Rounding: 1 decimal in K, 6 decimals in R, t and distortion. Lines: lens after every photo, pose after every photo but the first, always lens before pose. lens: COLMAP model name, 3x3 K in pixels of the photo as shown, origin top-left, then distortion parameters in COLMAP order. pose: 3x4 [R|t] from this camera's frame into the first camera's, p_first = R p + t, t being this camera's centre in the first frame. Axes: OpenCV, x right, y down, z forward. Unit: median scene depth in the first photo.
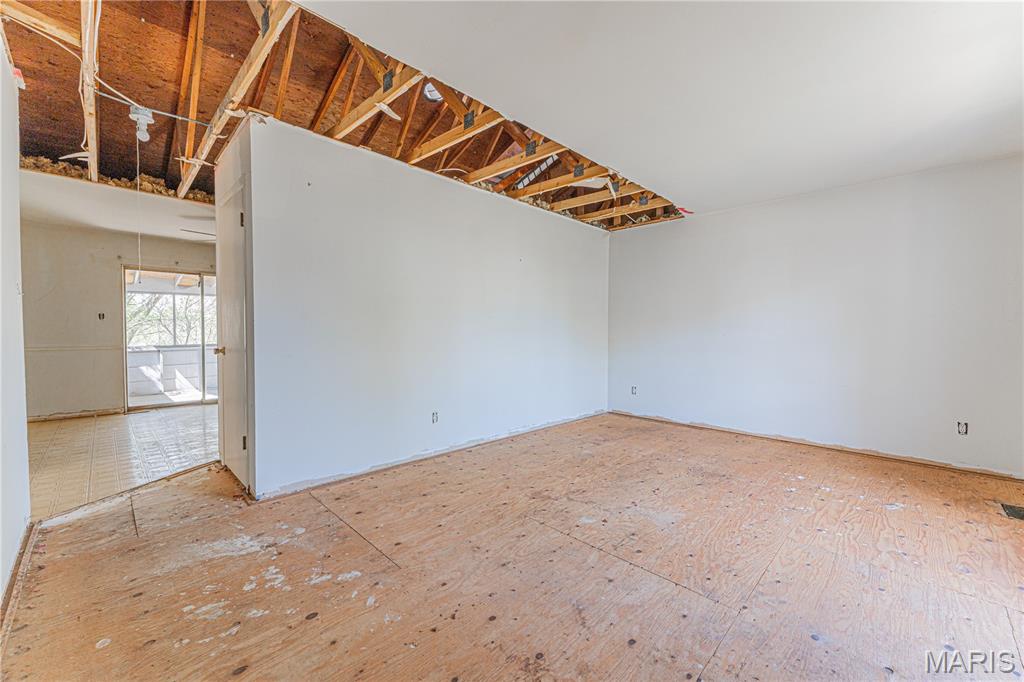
lens RADIAL K [[410.1, 0, 512.0], [0, 410.1, 341.0], [0, 0, 1]] dist [-0.005193, 0.000020]
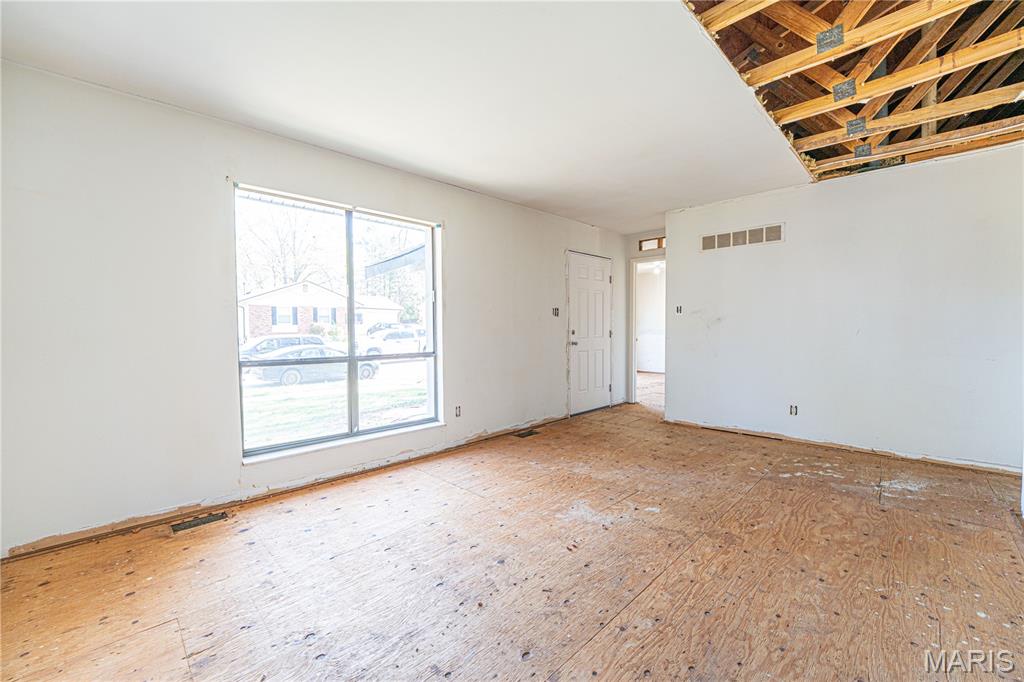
lens RADIAL K [[410.1, 0, 512.0], [0, 410.1, 341.0], [0, 0, 1]] dist [-0.005193, 0.000020]
pose [[-0.999967, 0.000989, 0.008052, 0.562732], [0.001526, 0.997748, 0.067061, -0.066601], [-0.007968, 0.067071, -0.997716, 2.118204]]
